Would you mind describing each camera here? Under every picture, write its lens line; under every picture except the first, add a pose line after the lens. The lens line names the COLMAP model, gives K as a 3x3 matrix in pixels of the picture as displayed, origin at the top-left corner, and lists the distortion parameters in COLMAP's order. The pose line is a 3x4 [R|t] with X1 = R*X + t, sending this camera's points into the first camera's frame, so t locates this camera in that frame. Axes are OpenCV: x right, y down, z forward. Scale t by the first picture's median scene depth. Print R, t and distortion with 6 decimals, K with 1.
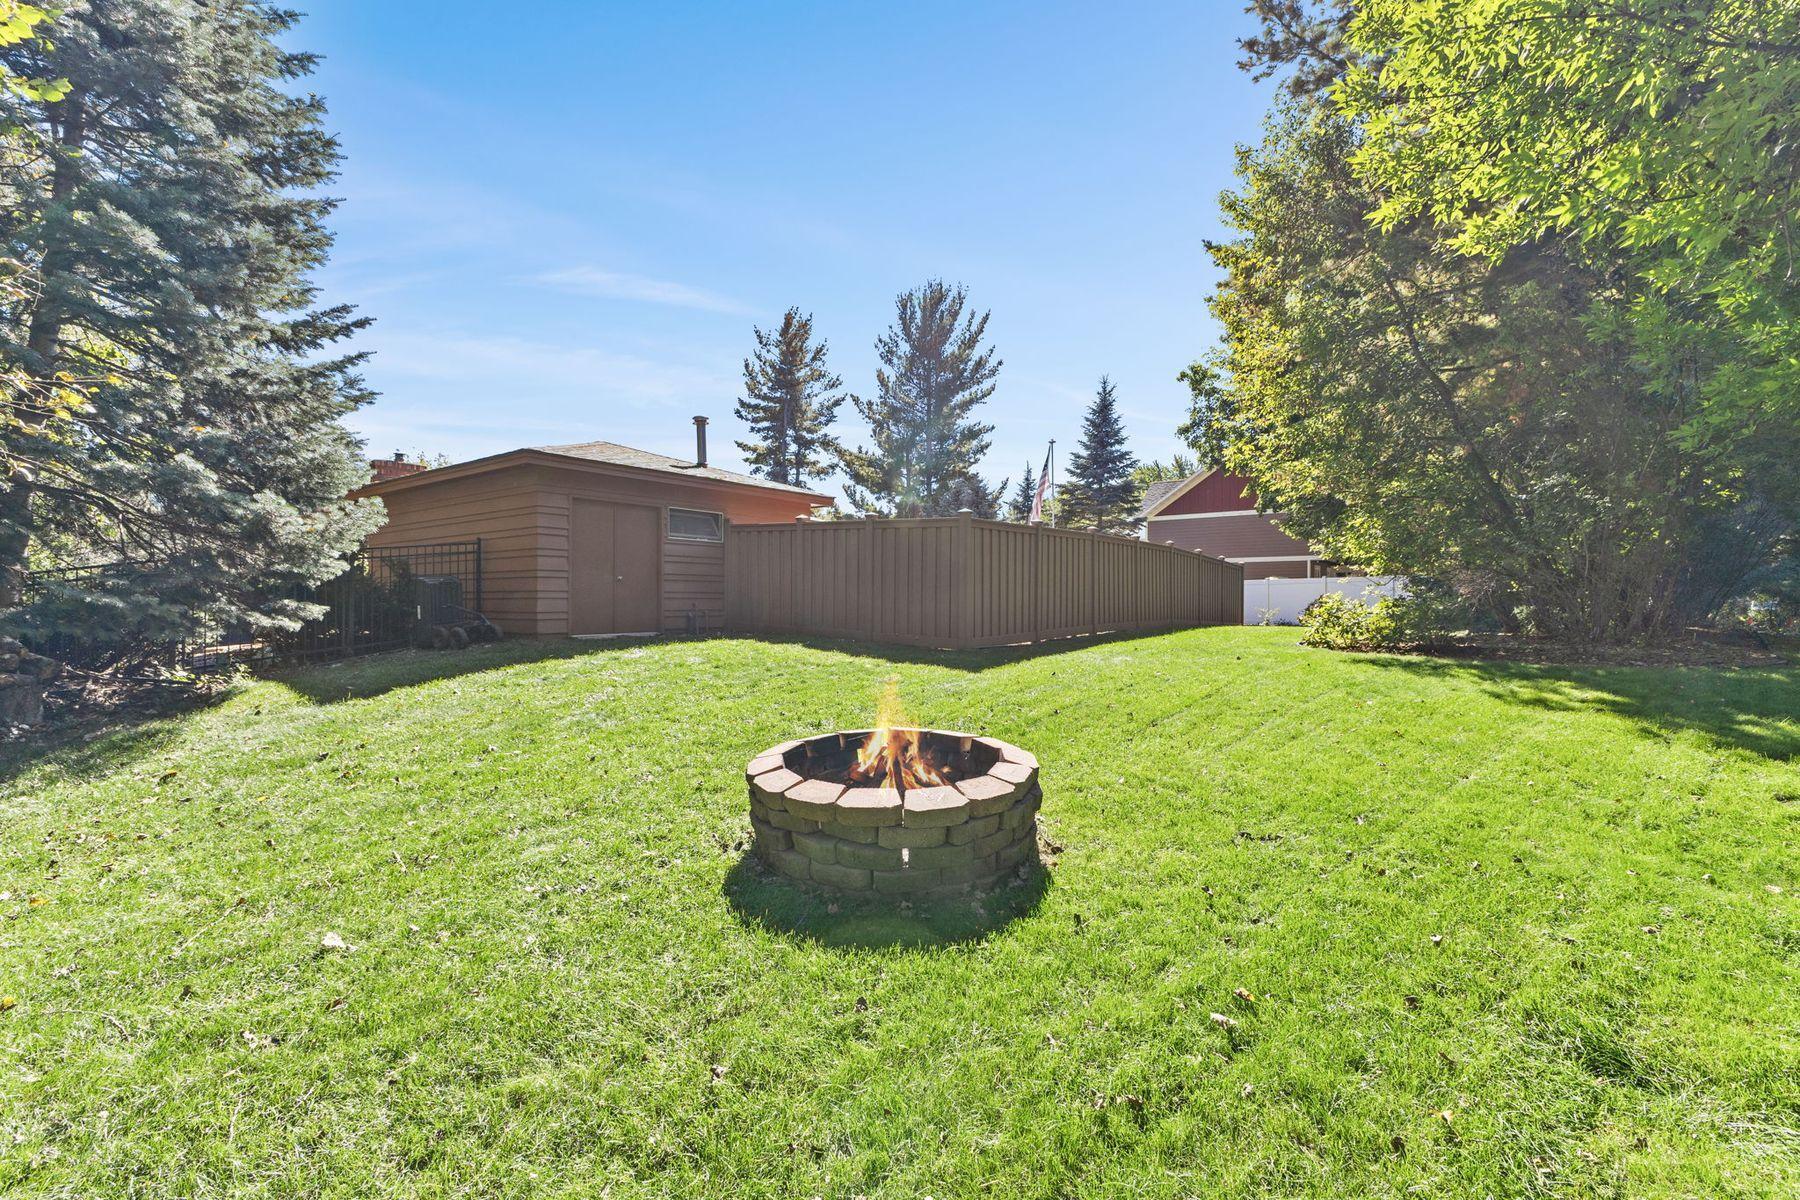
lens RADIAL K [[778.3, 0, 892.5], [0, 778.3, 601.4], [0, 0, 1]] dist [0.009109, -0.001903]
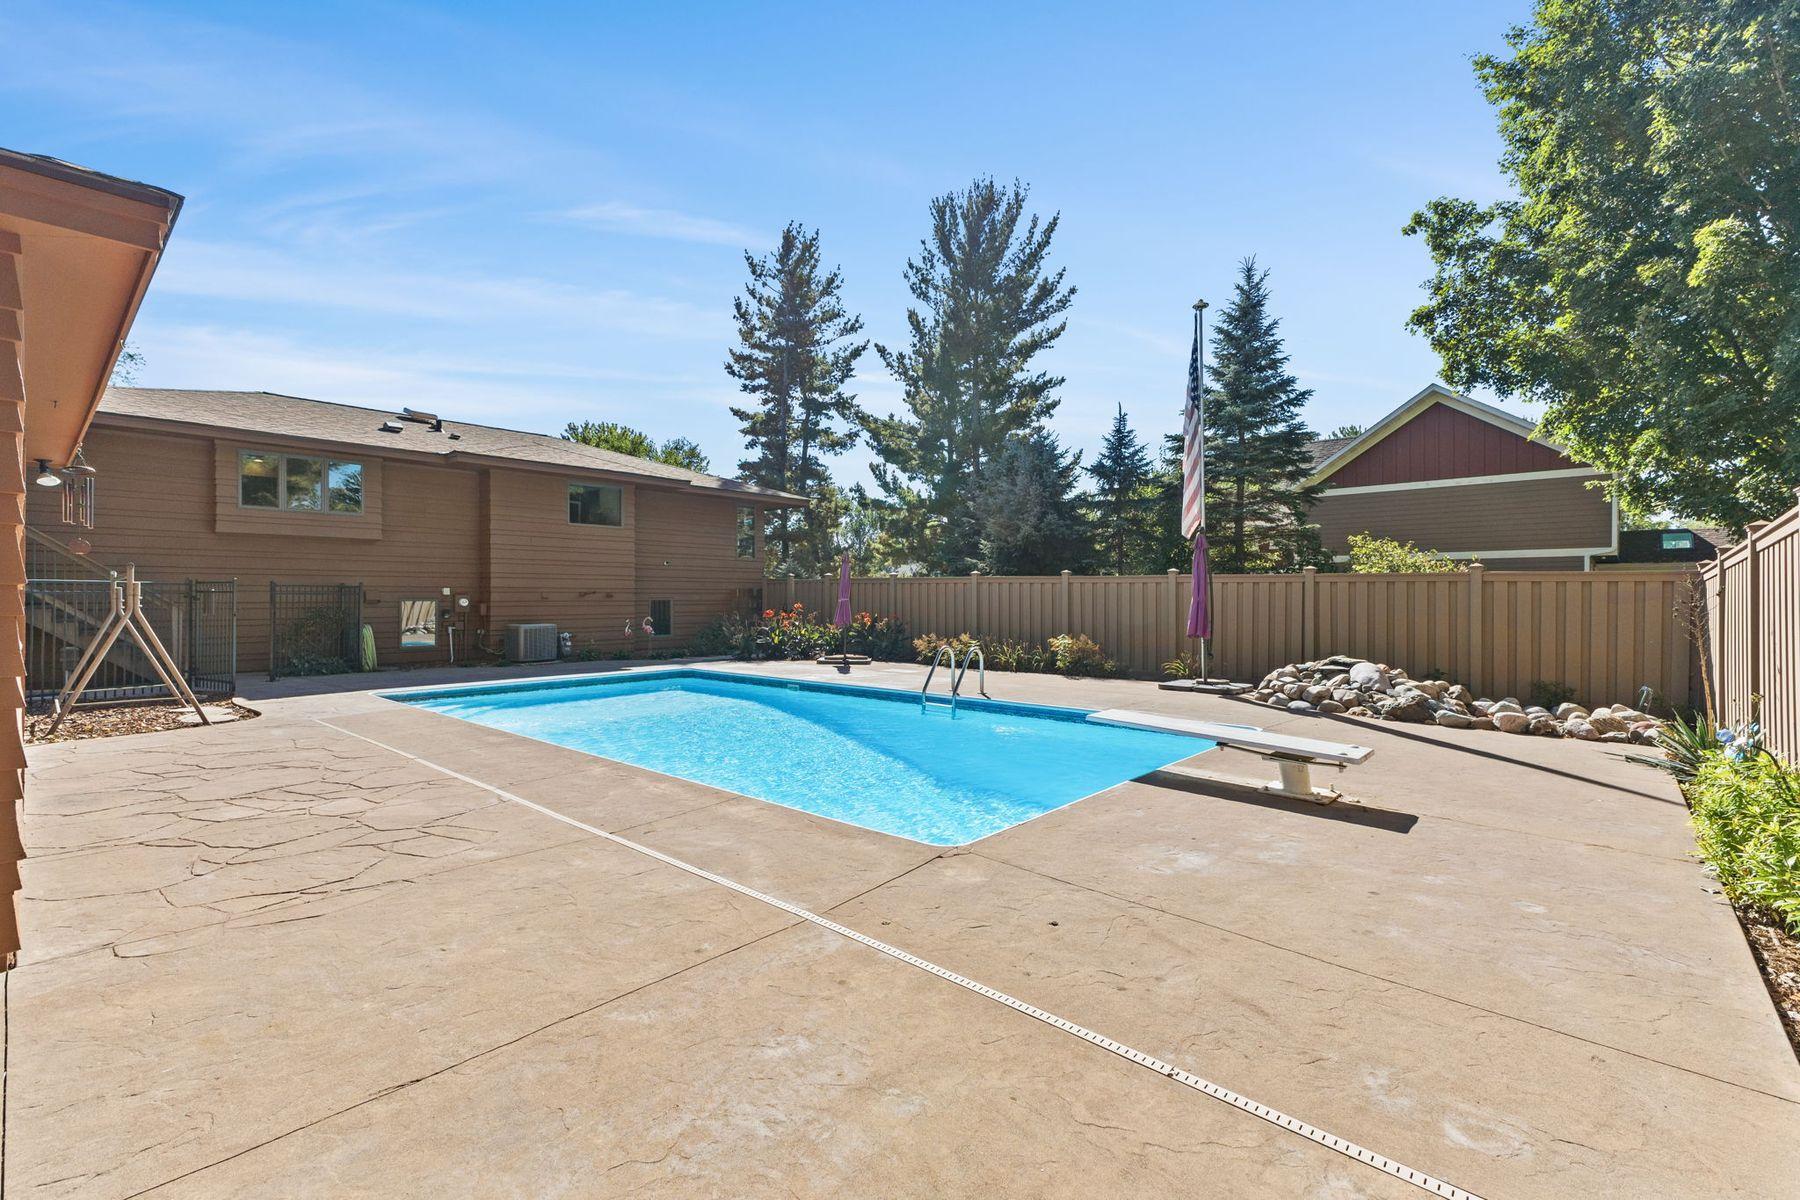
lens RADIAL K [[778.3, 0, 906.9], [0, 778.3, 593.3], [0, 0, 1]] dist [0.009109, -0.001903]
pose [[0.997994, 0.000248, -0.063301, 0.027456], [-0.000852, 0.999954, -0.009517, -0.012122], [0.063296, 0.009552, 0.997949, 0.249104]]
